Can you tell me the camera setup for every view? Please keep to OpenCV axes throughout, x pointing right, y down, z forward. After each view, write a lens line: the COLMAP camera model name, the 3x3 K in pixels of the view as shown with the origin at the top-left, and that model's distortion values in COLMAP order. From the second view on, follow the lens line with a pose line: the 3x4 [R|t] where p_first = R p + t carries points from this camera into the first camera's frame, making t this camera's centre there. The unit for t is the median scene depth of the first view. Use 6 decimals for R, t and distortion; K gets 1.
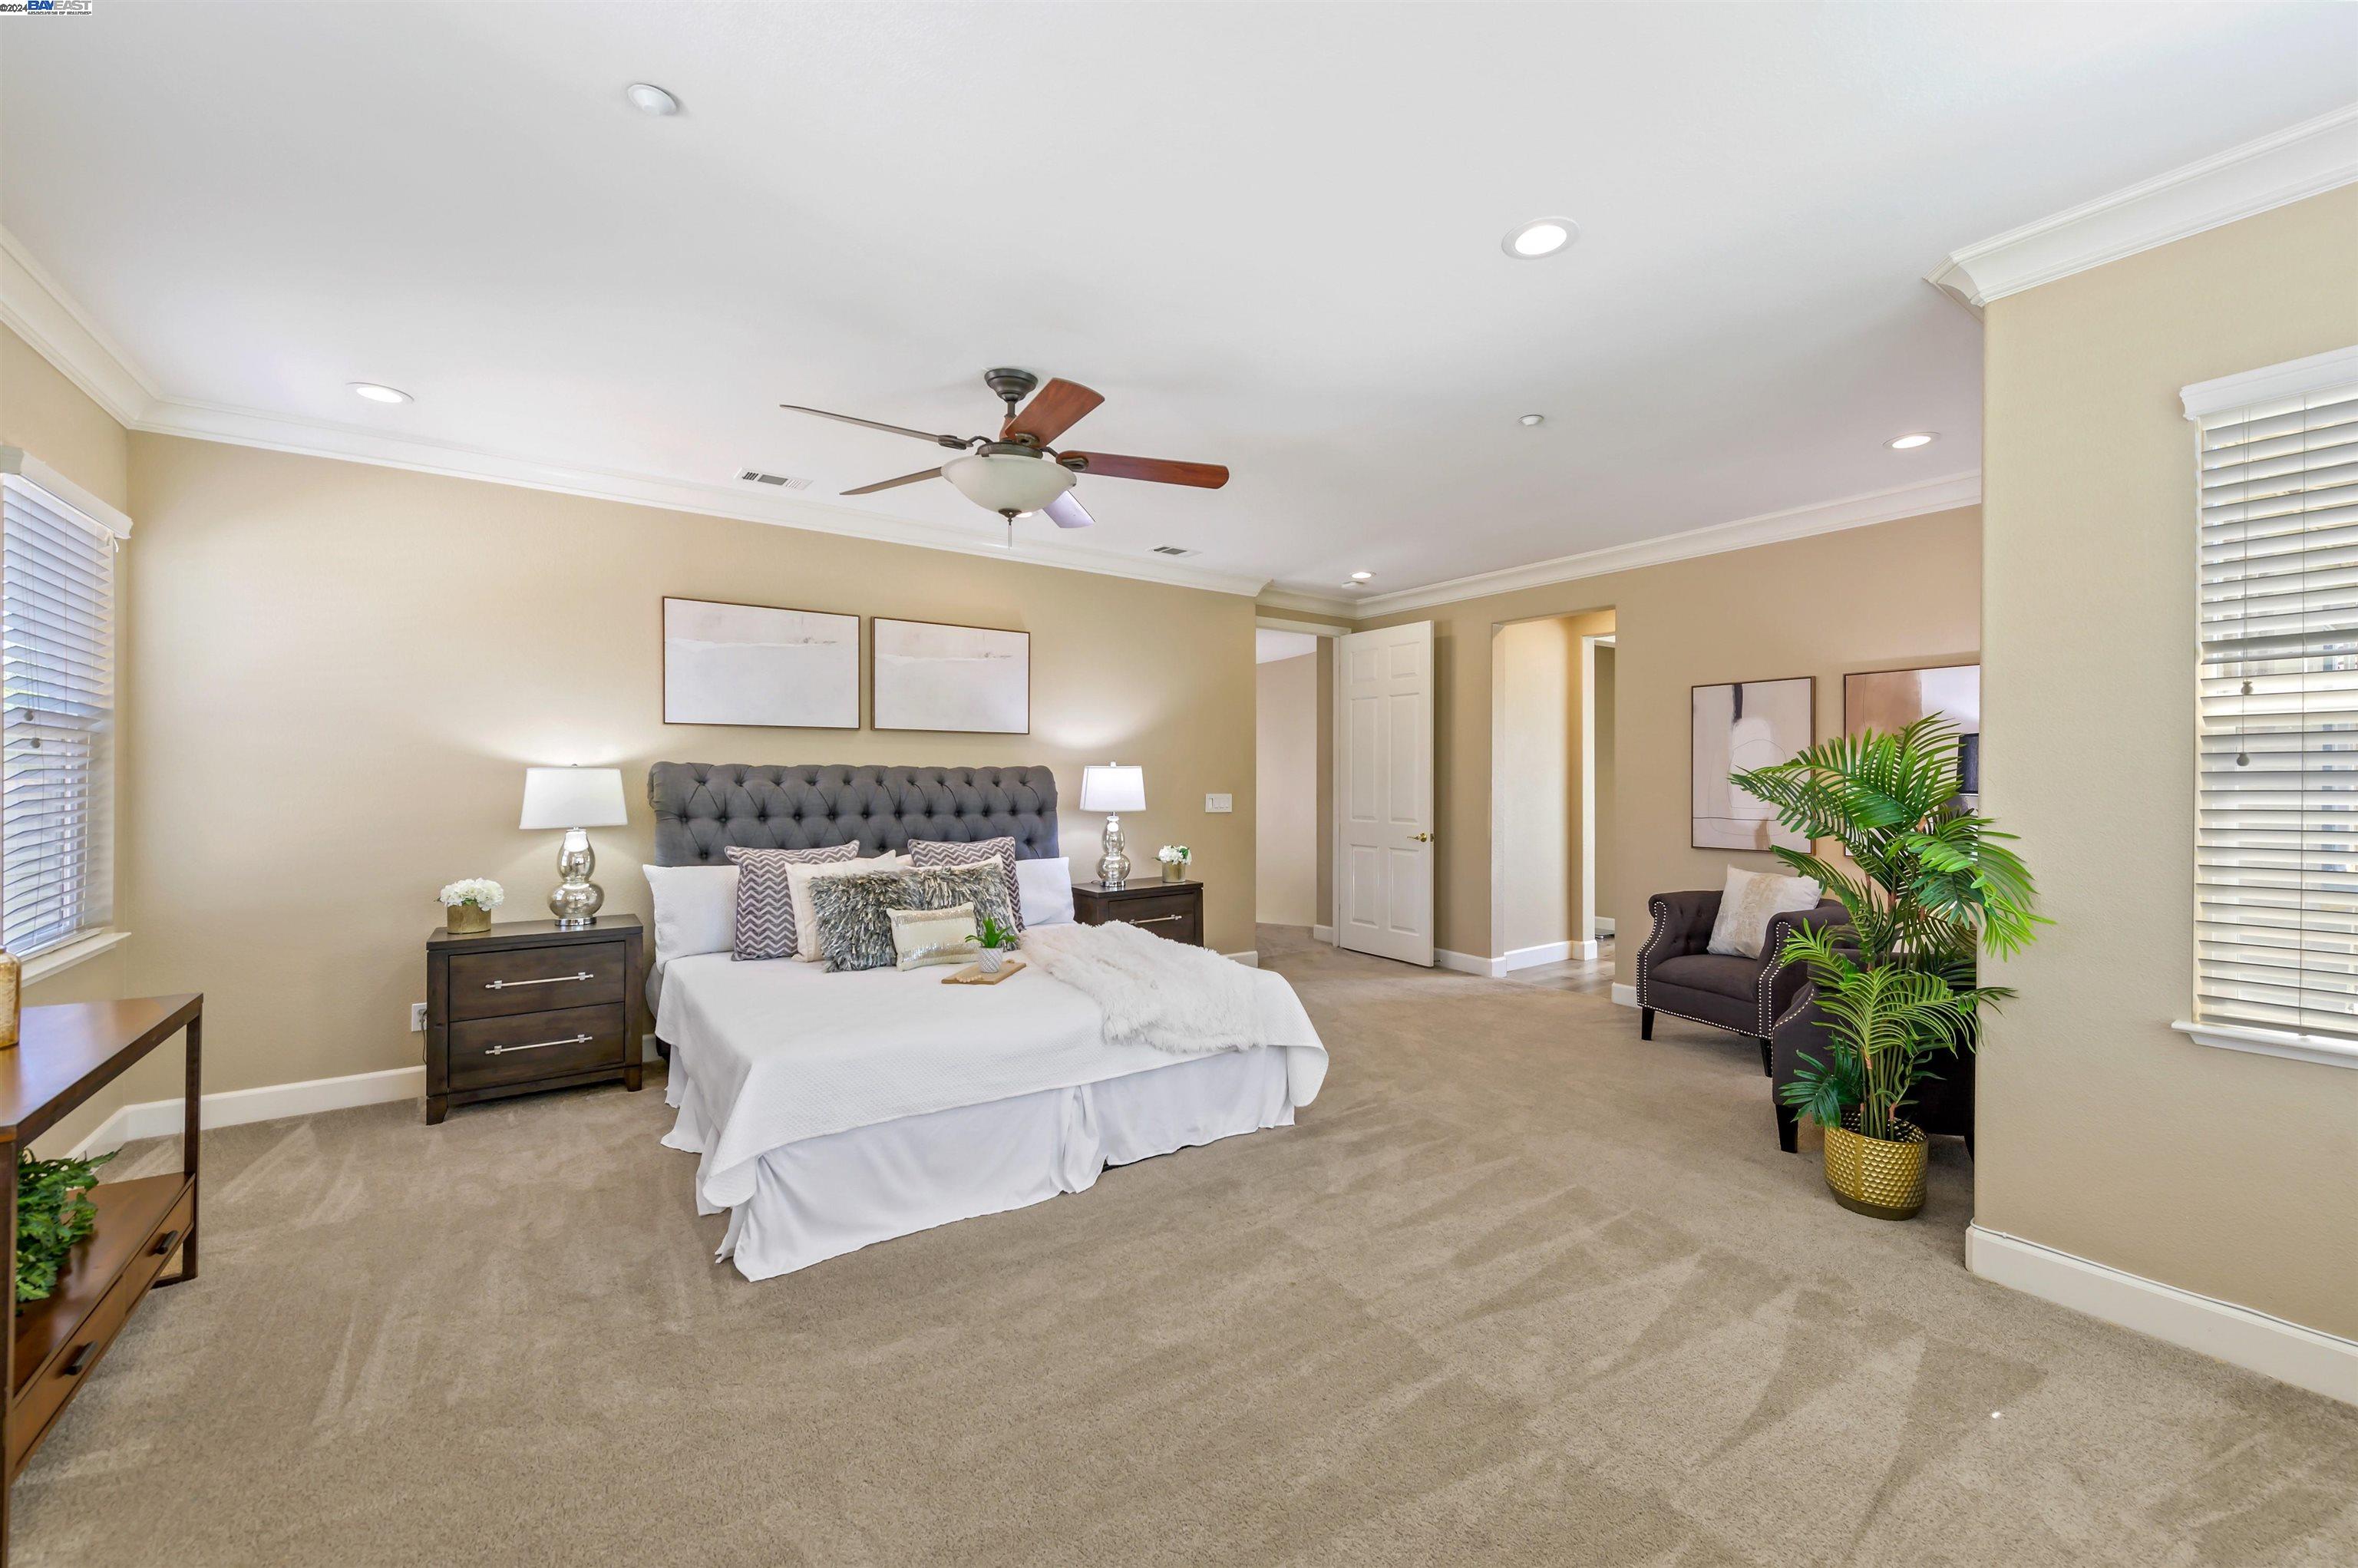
lens RADIAL K [[932.0, 0, 1189.4], [0, 932.0, 778.1], [0, 0, 1]] dist [0.007961, -0.002088]
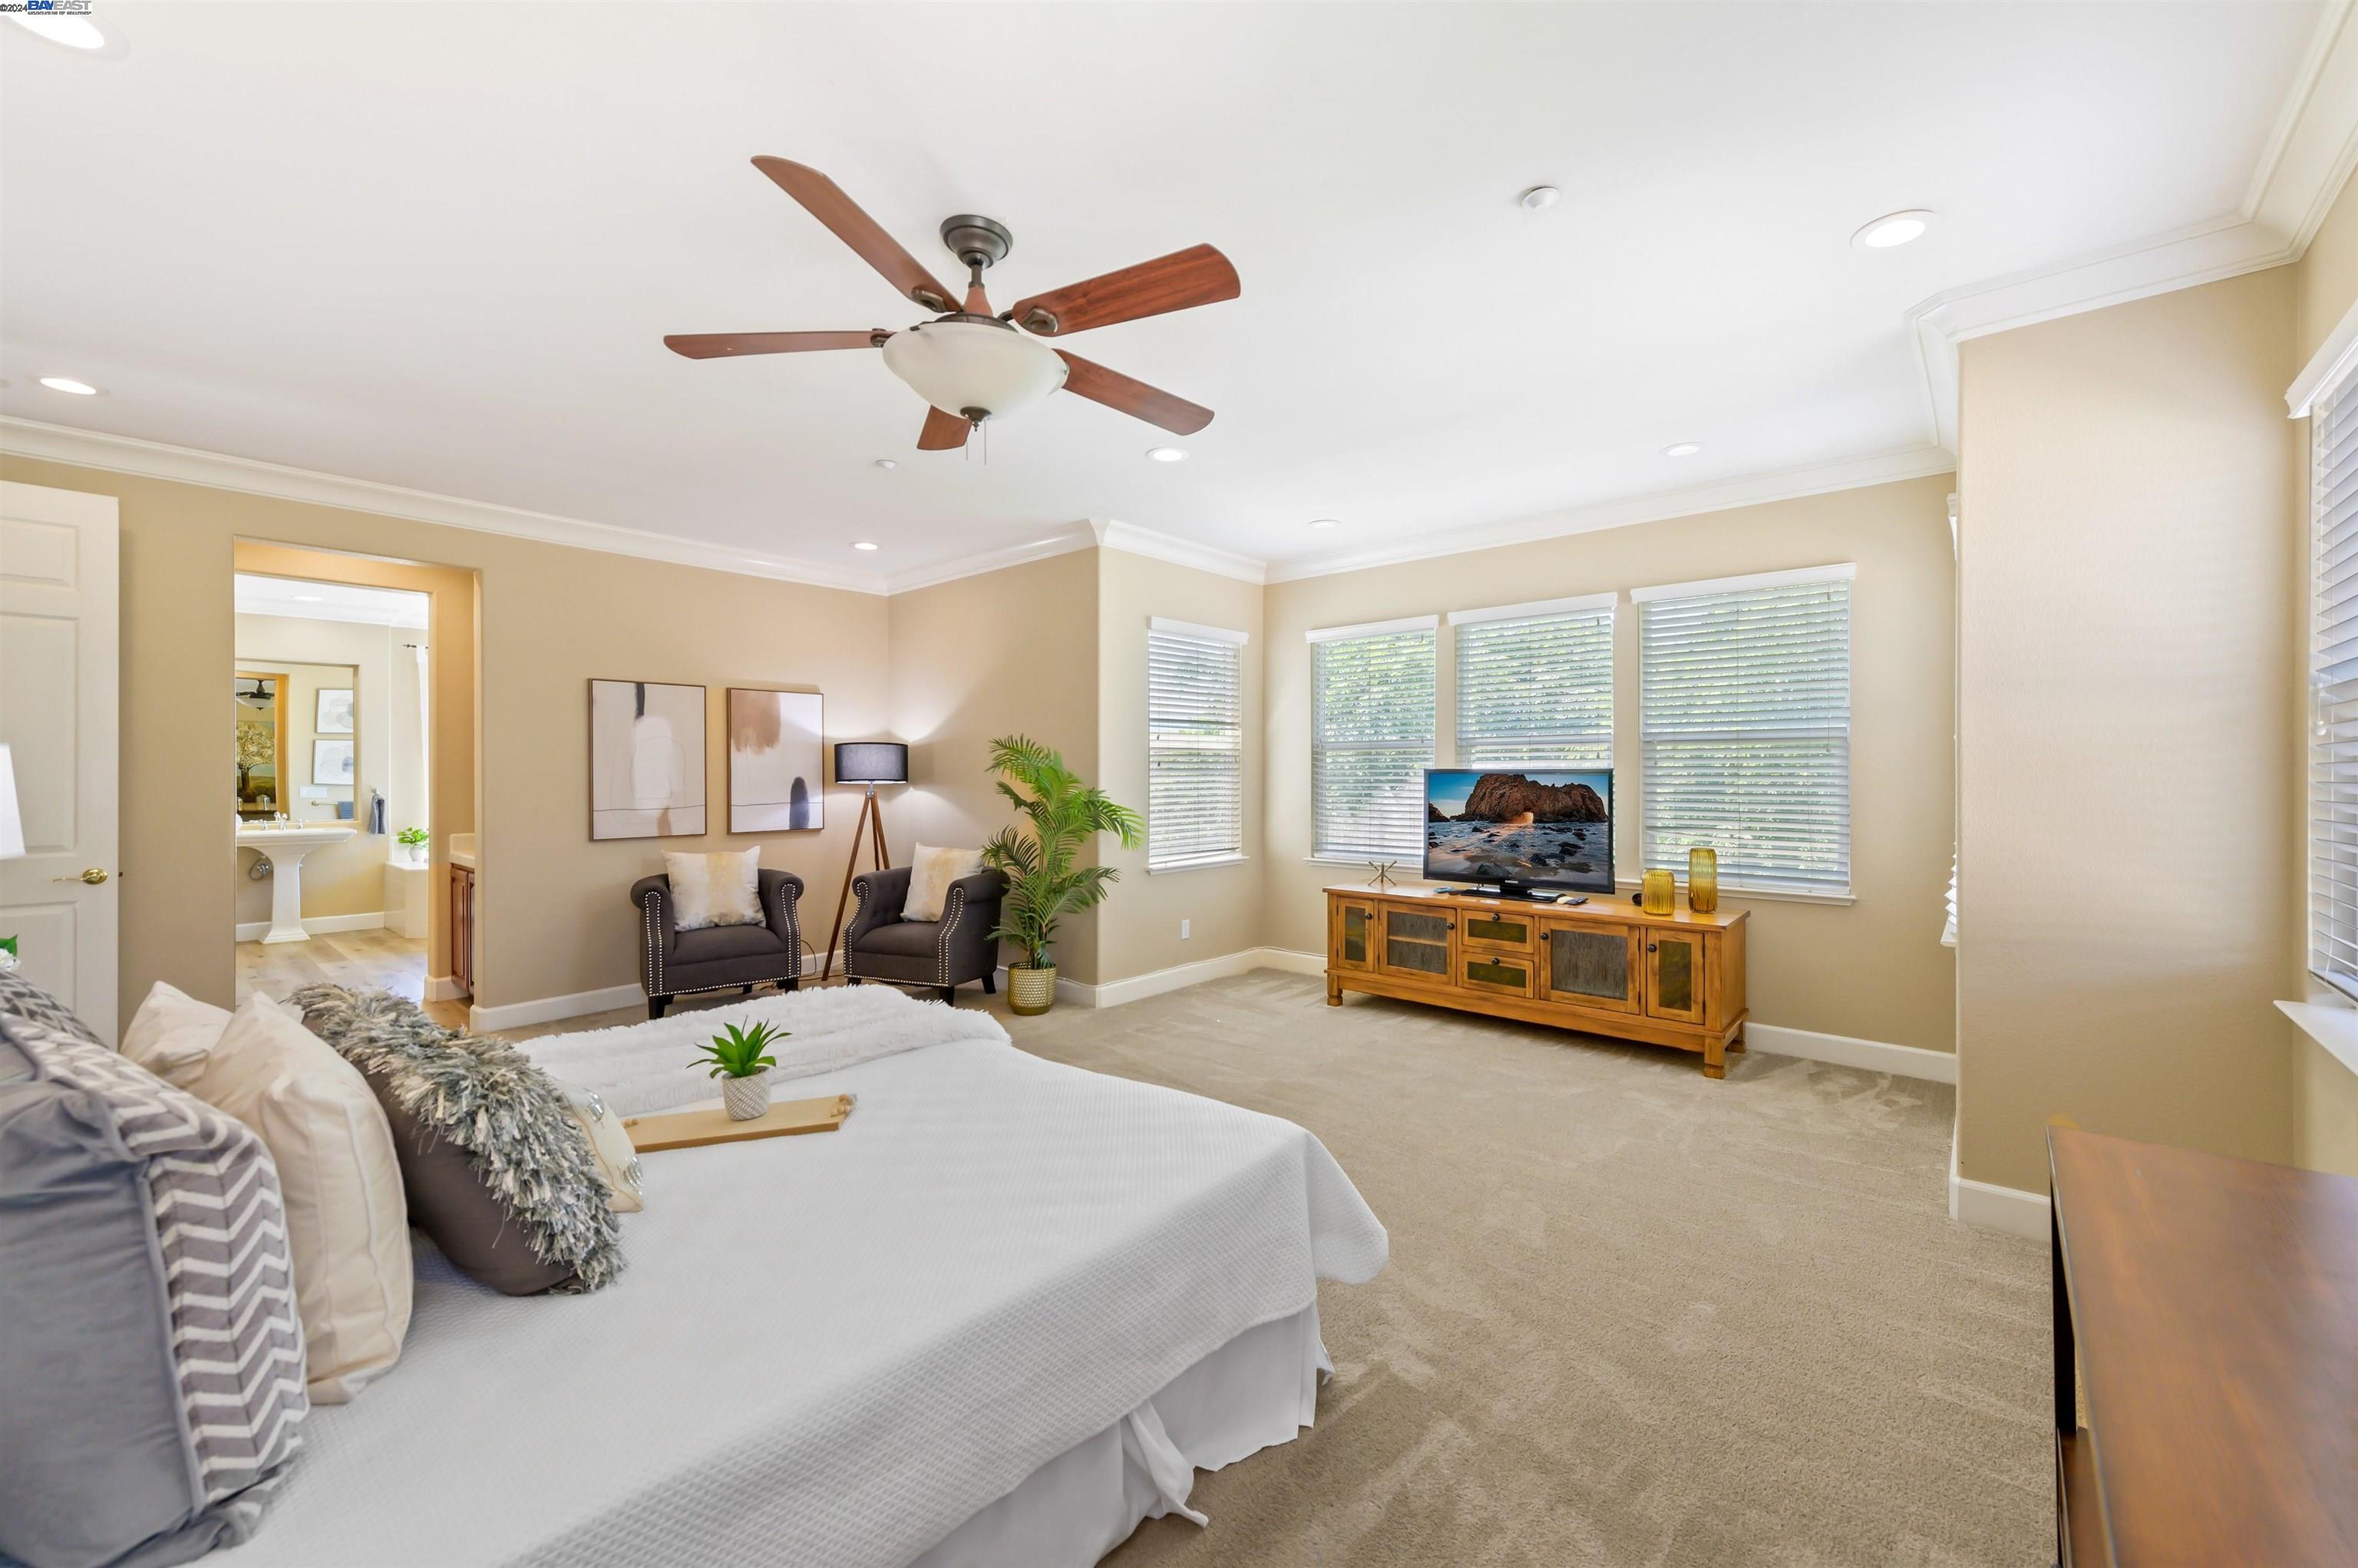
lens RADIAL K [[932.0, 0, 1187.9], [0, 932.0, 776.4], [0, 0, 1]] dist [0.007961, -0.002088]
pose [[-0.227692, -0.010663, 0.973675, -0.645626], [-0.000621, 0.999941, 0.010805, -0.005981], [-0.973733, 0.001856, -0.227685, 0.672248]]
